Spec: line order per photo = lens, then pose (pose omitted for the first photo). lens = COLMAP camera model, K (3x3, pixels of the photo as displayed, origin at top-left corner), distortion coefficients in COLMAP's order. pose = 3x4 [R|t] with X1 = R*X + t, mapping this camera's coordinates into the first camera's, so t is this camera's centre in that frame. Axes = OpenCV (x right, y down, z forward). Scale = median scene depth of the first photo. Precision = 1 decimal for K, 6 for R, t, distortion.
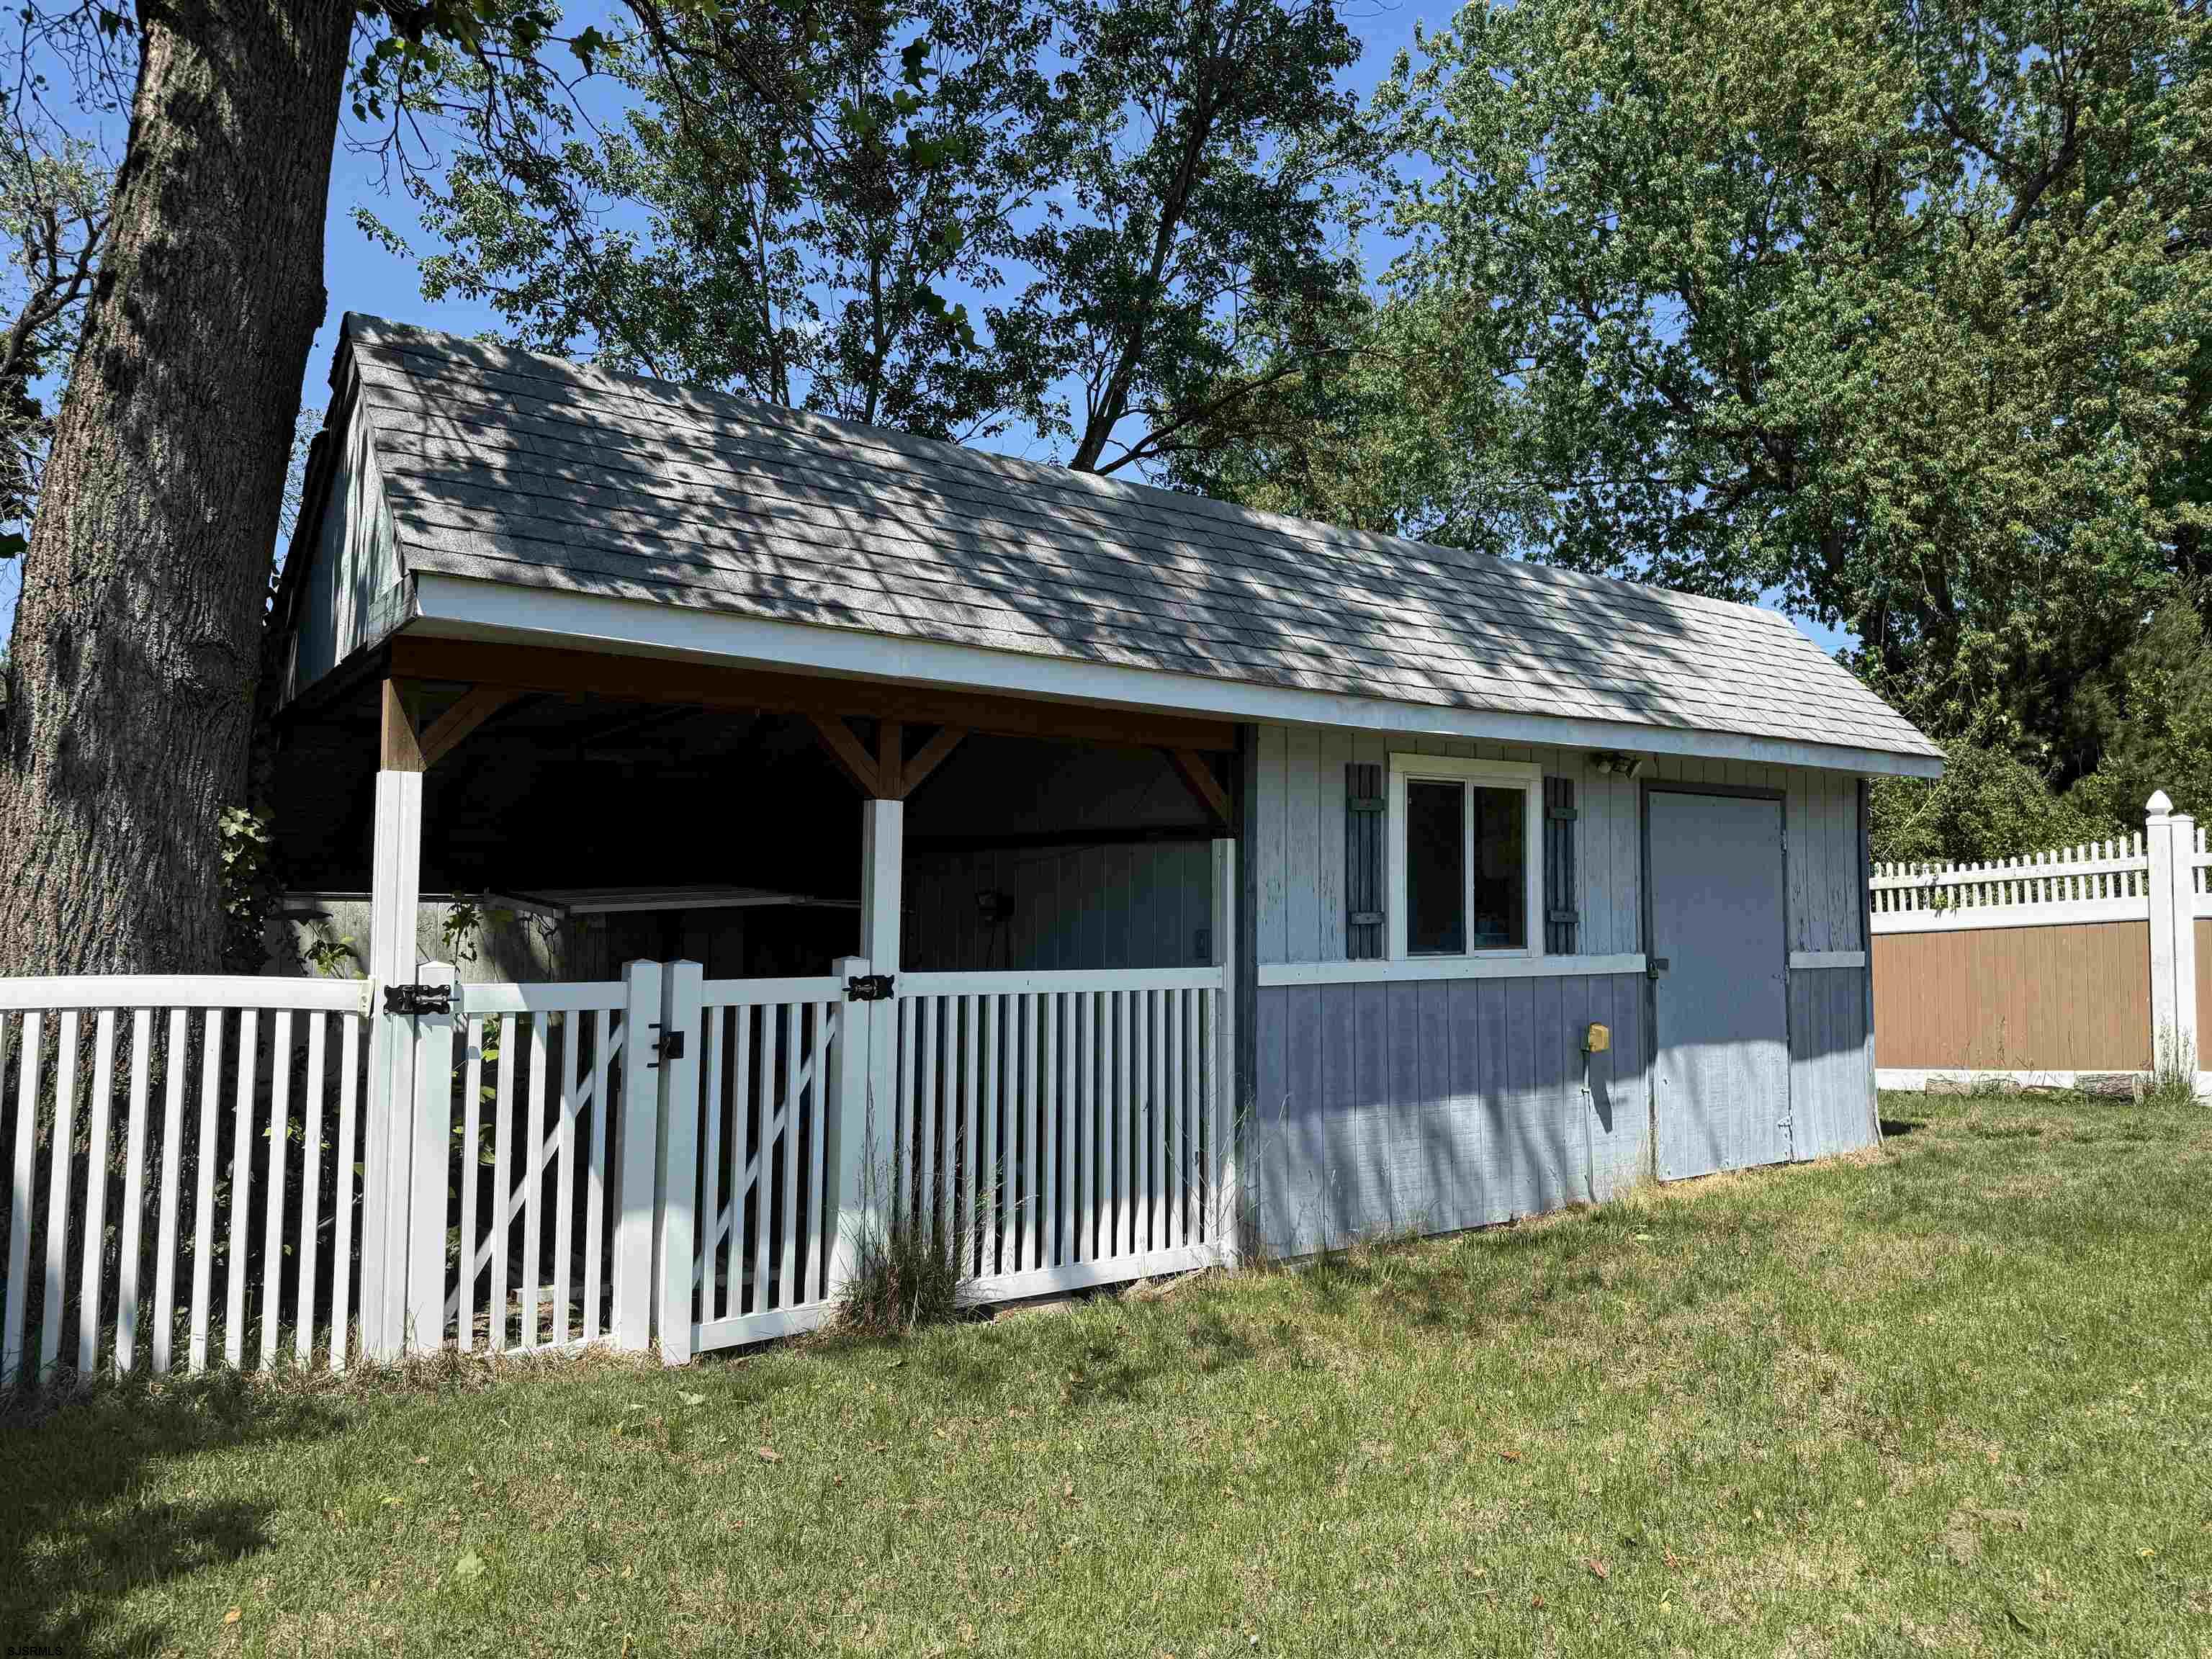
lens RADIAL K [[1536.8, 0, 1094.6], [0, 1536.8, 838.0], [0, 0, 1]] dist [0.086875, -0.112895]
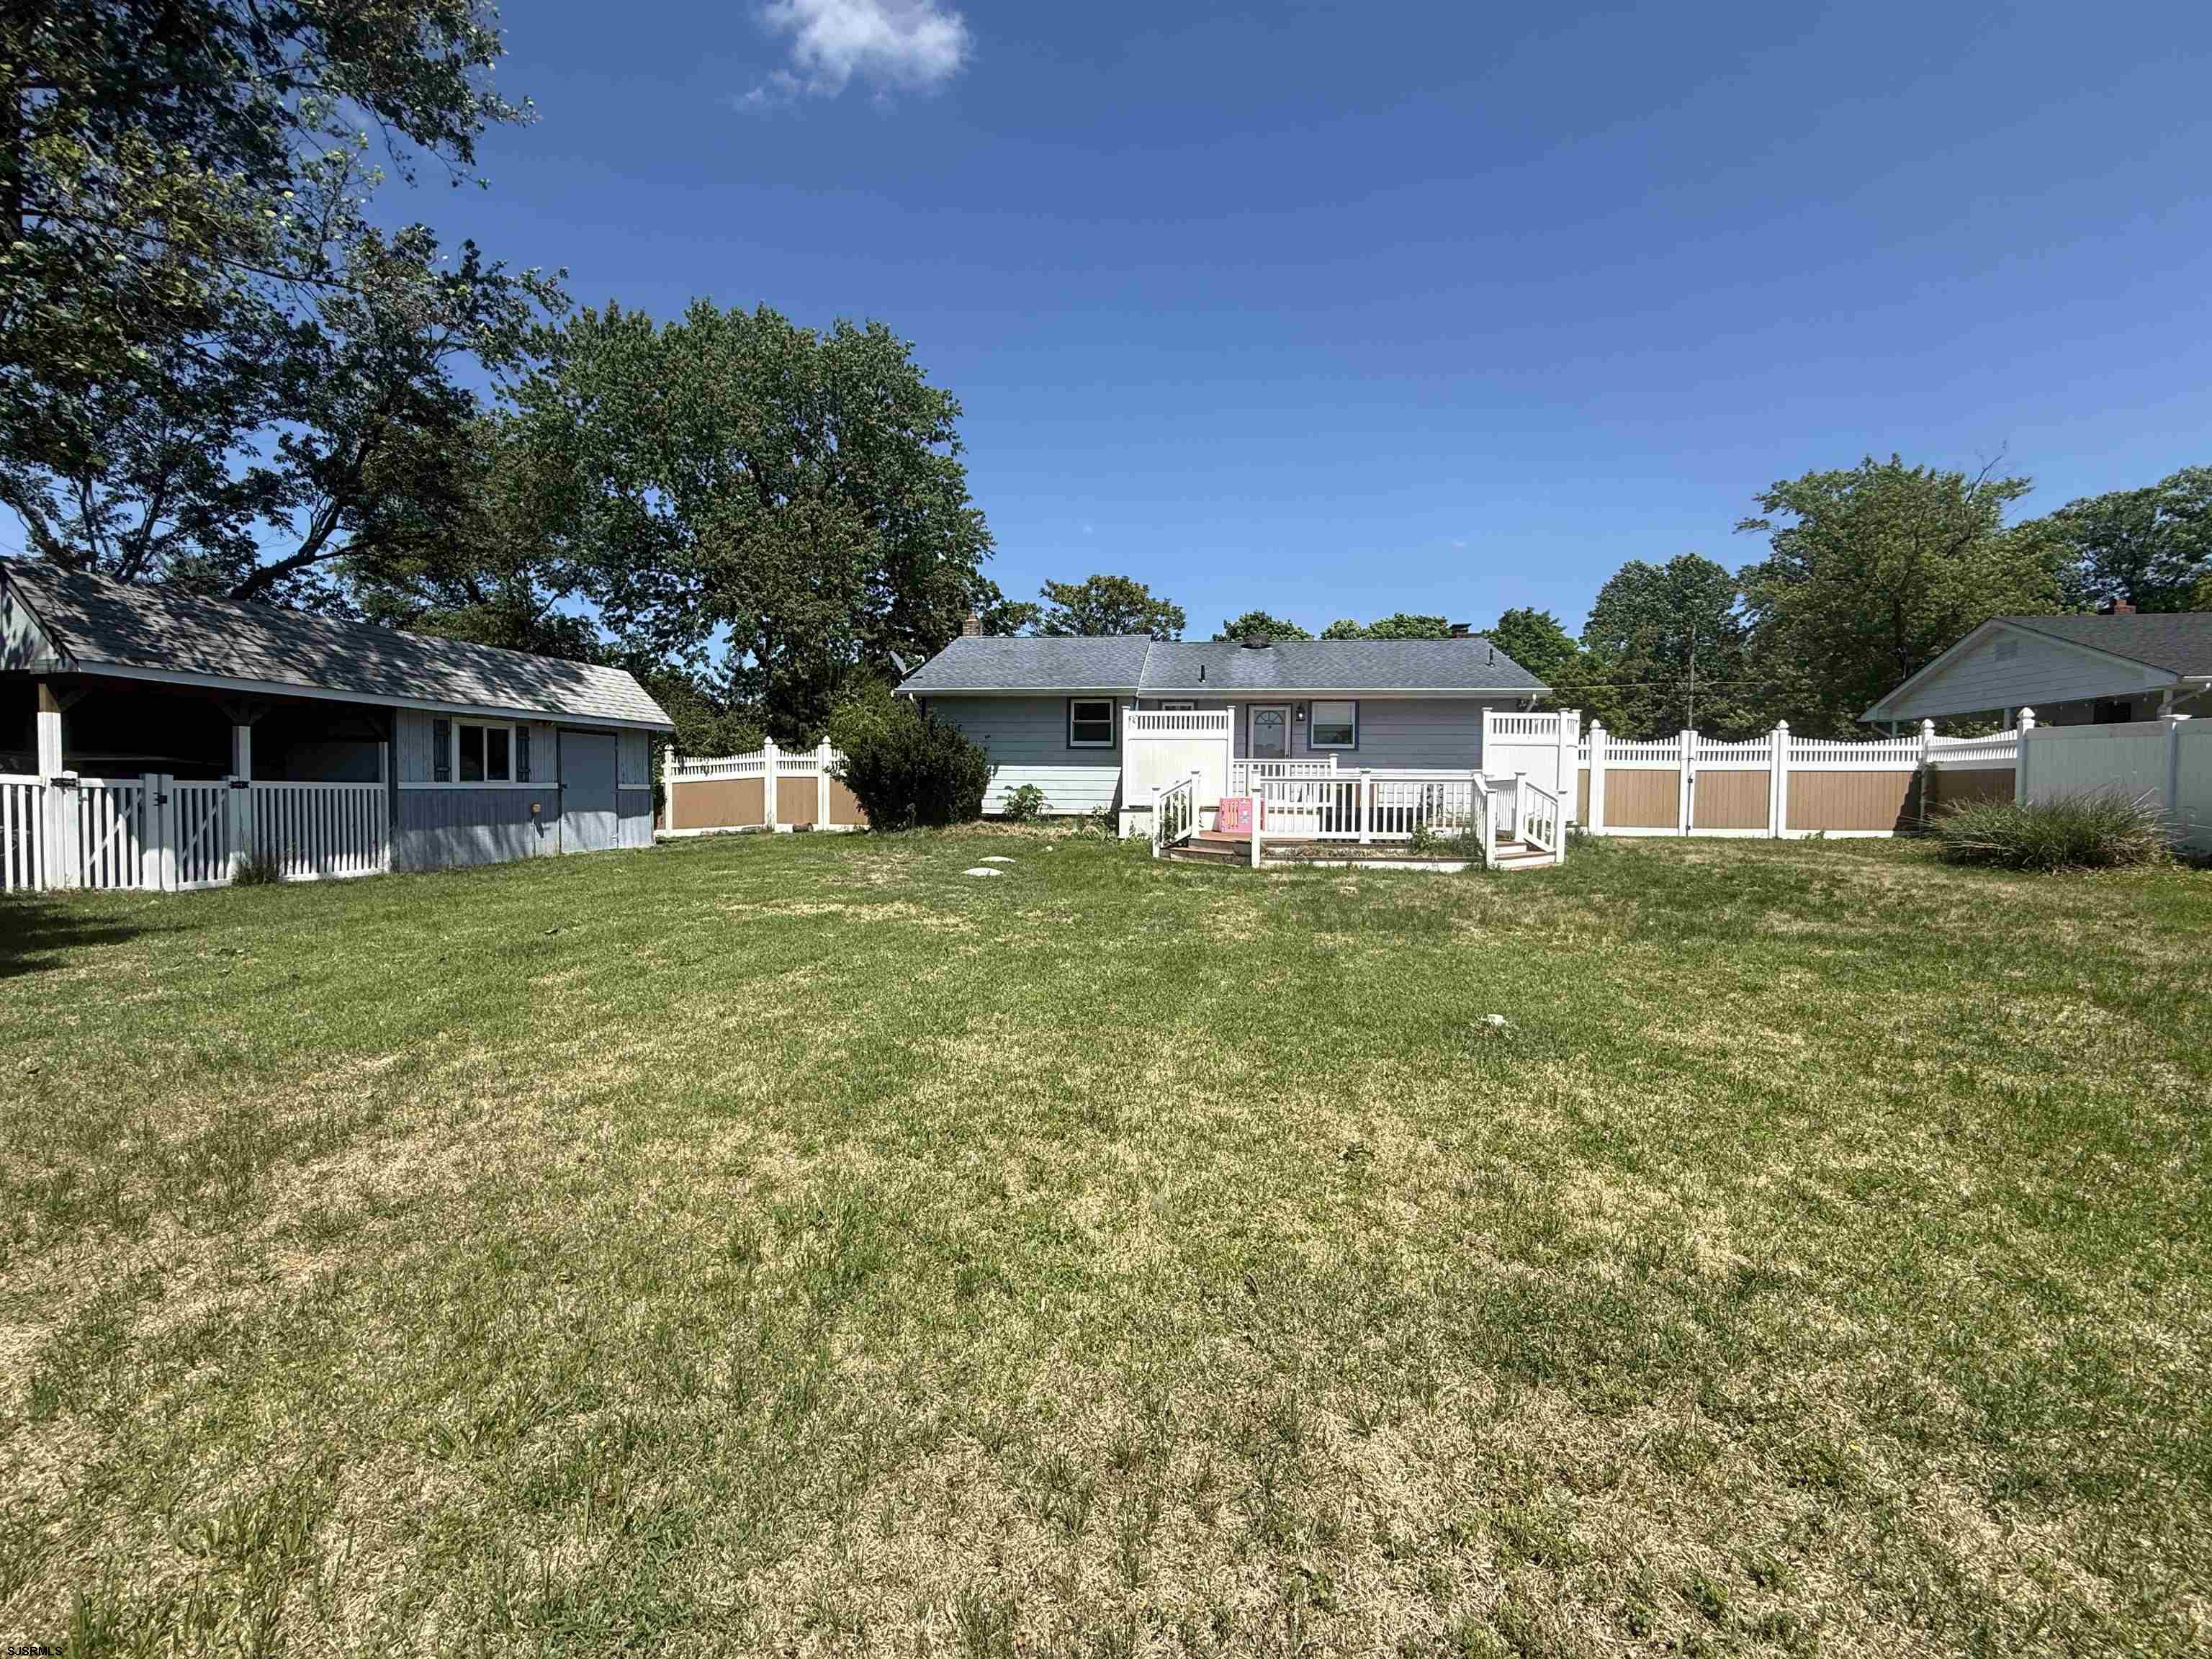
lens RADIAL K [[878.8, 0, 1101.3], [0, 878.8, 827.3], [0, 0, 1]] dist [0.002169, -0.001025]
pose [[0.742866, -0.018174, 0.669193, -0.032731], [-0.048283, 0.995574, 0.080636, -0.041646], [-0.667696, -0.092212, 0.738701, -1.309280]]
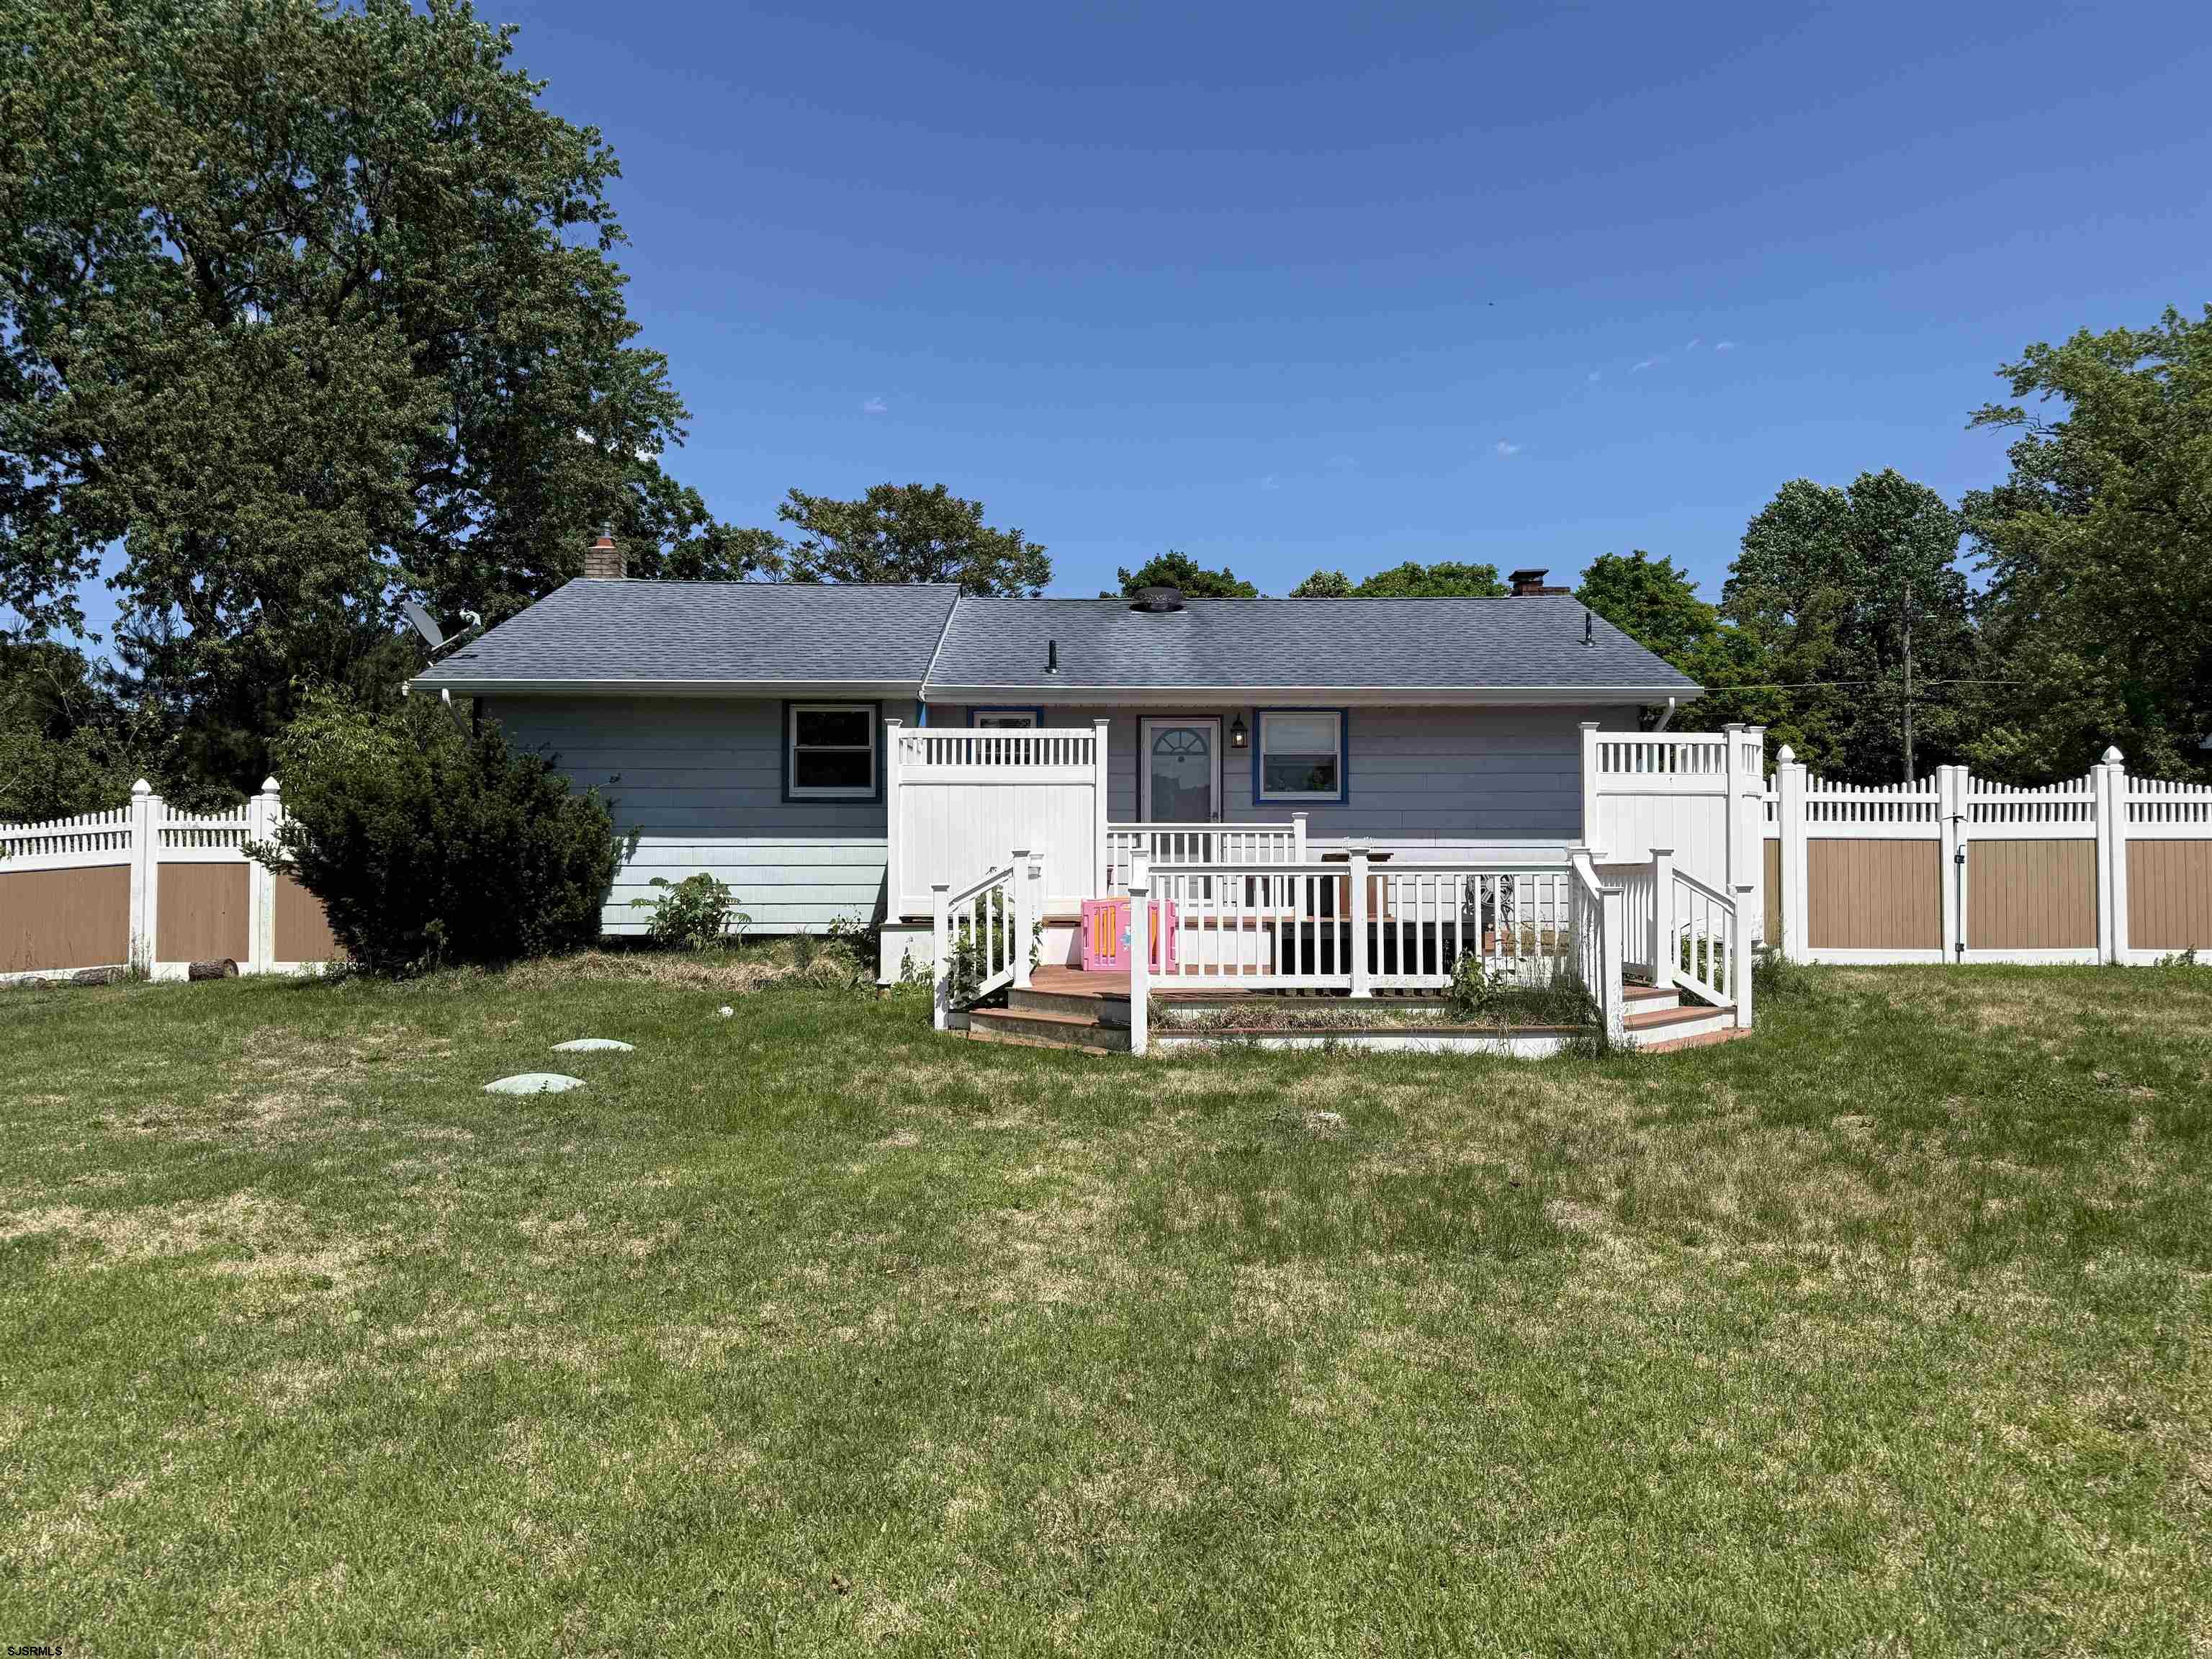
lens RADIAL K [[1536.8, 0, 1111.2], [0, 1536.8, 836.0], [0, 0, 1]] dist [0.086875, -0.112895]
pose [[0.653653, 0.018861, 0.756559, 0.246031], [-0.044096, 0.998940, 0.013195, -0.060814], [-0.755509, -0.041986, 0.653792, -1.150206]]
